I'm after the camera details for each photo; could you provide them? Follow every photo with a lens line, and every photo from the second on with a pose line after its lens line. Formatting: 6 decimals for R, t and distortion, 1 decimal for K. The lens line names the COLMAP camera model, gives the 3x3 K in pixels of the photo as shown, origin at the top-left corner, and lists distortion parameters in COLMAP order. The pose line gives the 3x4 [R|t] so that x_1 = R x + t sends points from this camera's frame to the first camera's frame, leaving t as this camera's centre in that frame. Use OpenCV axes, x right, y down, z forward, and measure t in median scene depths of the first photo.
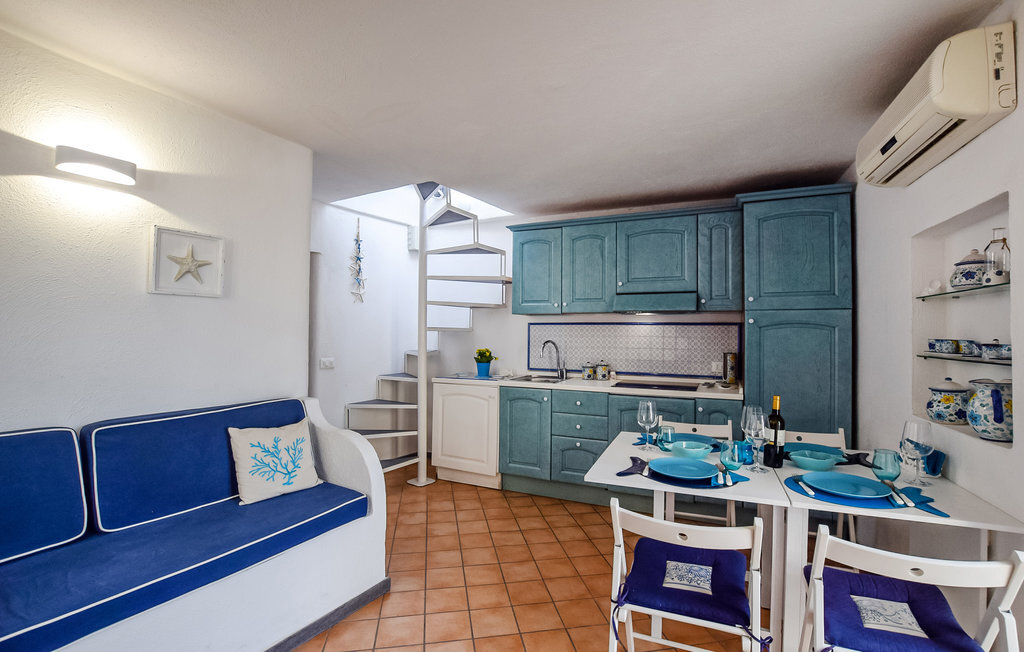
lens RADIAL K [[456.6, 0, 512.0], [0, 456.6, 326.0], [0, 0, 1]] dist [-0.022263, 0.000478]
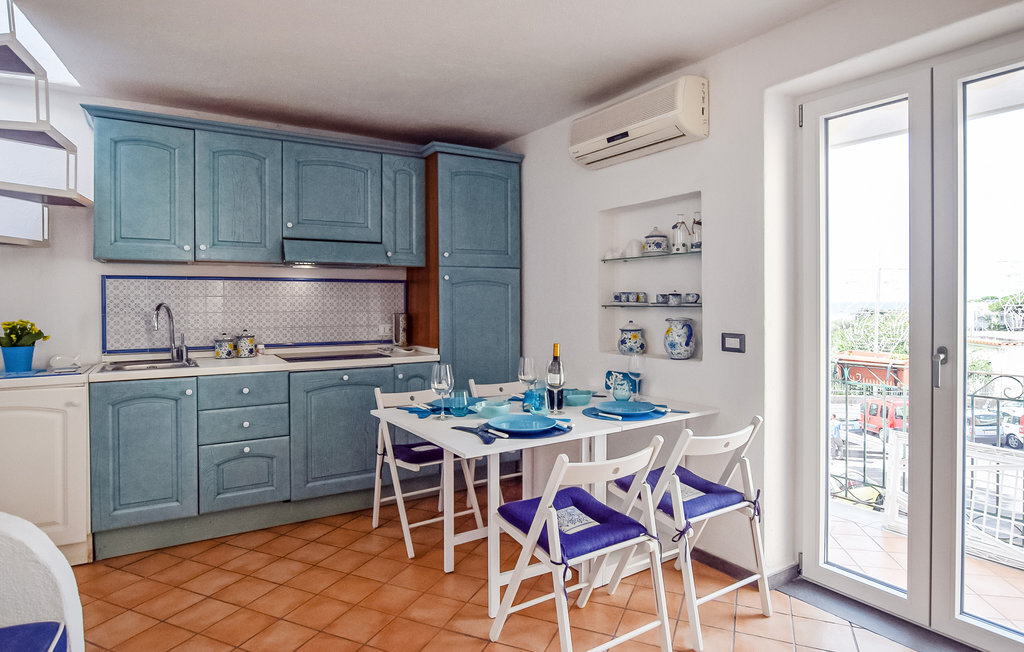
lens RADIAL K [[573.1, 0, 510.8], [0, 573.1, 300.7], [0, 0, 1]] dist [-0.015085, 0.000404]
pose [[0.566030, -0.010419, 0.824319, -0.341947], [-0.003881, 0.999875, 0.015303, 0.016323], [-0.824376, -0.011861, 0.565919, 0.173374]]
